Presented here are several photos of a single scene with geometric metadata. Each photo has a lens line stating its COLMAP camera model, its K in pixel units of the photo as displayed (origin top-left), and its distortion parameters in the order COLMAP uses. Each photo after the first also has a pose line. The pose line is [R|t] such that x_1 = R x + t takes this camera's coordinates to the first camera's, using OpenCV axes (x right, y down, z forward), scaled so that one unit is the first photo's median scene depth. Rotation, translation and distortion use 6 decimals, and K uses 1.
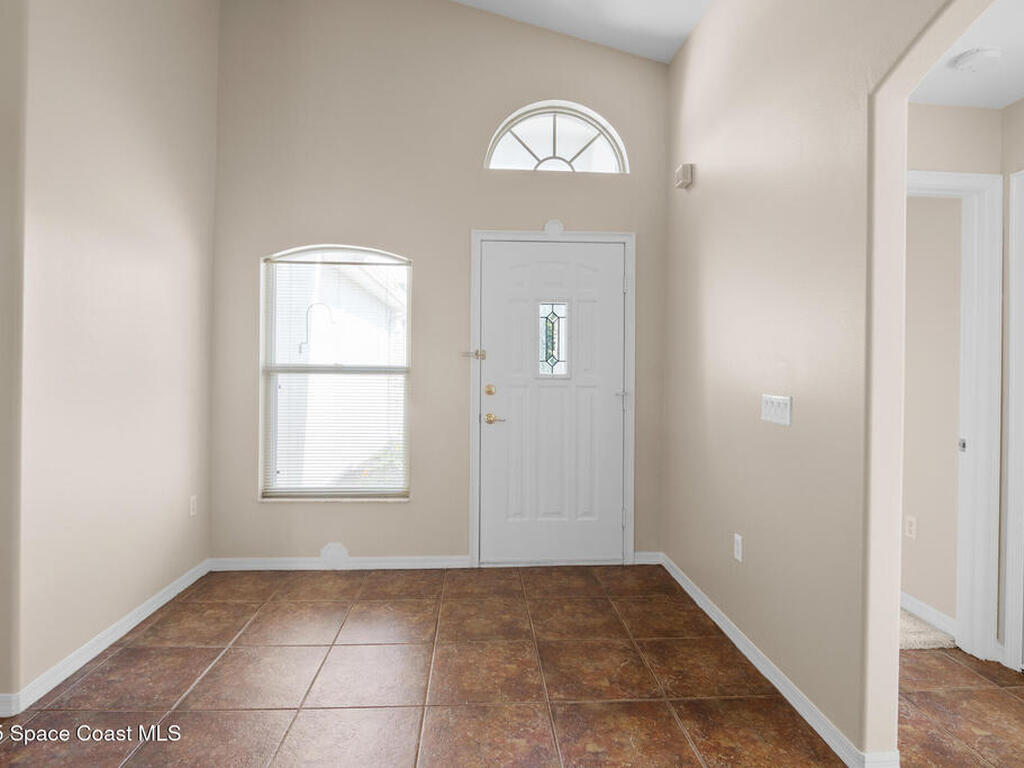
lens RADIAL K [[535.5, 0, 510.9], [0, 535.5, 377.0], [0, 0, 1]] dist [-0.004265, -0.000690]
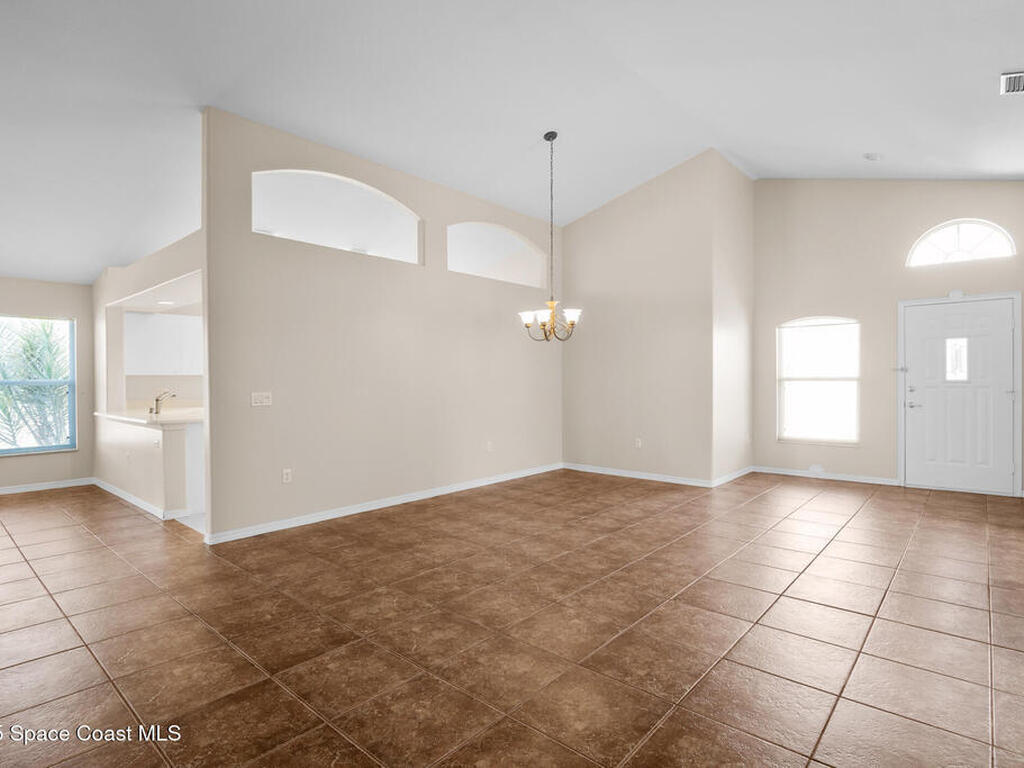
lens RADIAL K [[535.5, 0, 510.8], [0, 535.5, 380.9], [0, 0, 1]] dist [-0.004265, -0.000690]
pose [[0.711608, -0.008844, -0.702521, 0.264397], [0.000490, 0.999927, -0.012091, 0.018159], [0.702577, 0.008260, 0.711560, -1.225842]]
